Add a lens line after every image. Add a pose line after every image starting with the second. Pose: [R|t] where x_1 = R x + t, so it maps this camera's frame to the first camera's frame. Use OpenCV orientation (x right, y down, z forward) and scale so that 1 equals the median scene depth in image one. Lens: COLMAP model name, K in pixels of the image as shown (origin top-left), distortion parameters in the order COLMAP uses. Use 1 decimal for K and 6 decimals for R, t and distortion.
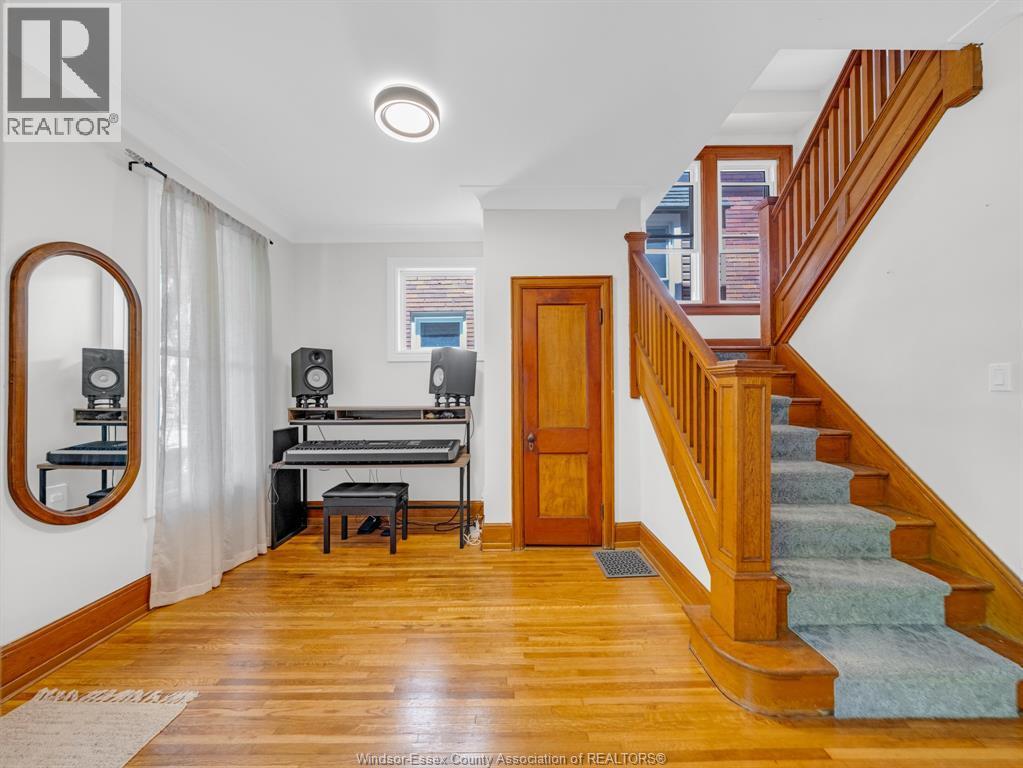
lens RADIAL K [[395.3, 0, 512.9], [0, 395.3, 388.6], [0, 0, 1]] dist [-0.002427, -0.000428]
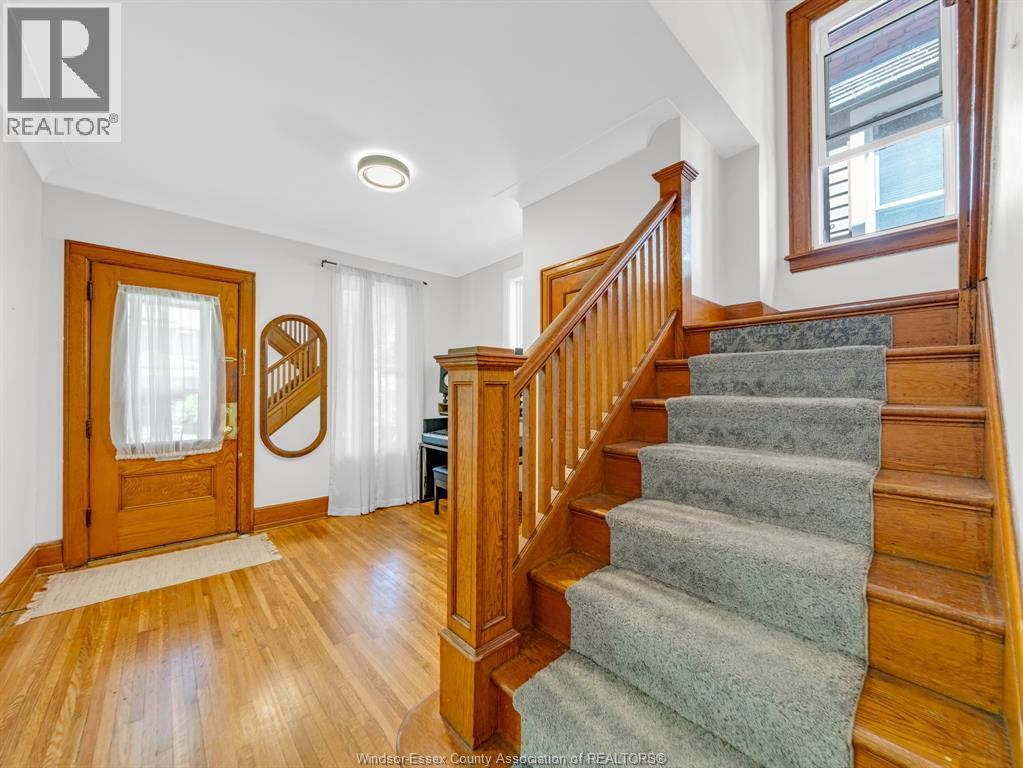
lens RADIAL K [[395.3, 0, 512.9], [0, 395.3, 388.6], [0, 0, 1]] dist [-0.002427, -0.000428]
pose [[0.661472, -0.003291, -0.749963, 0.856288], [0.004308, 0.999991, -0.000588, 0.003915], [0.749958, -0.002842, 0.661480, 0.415624]]
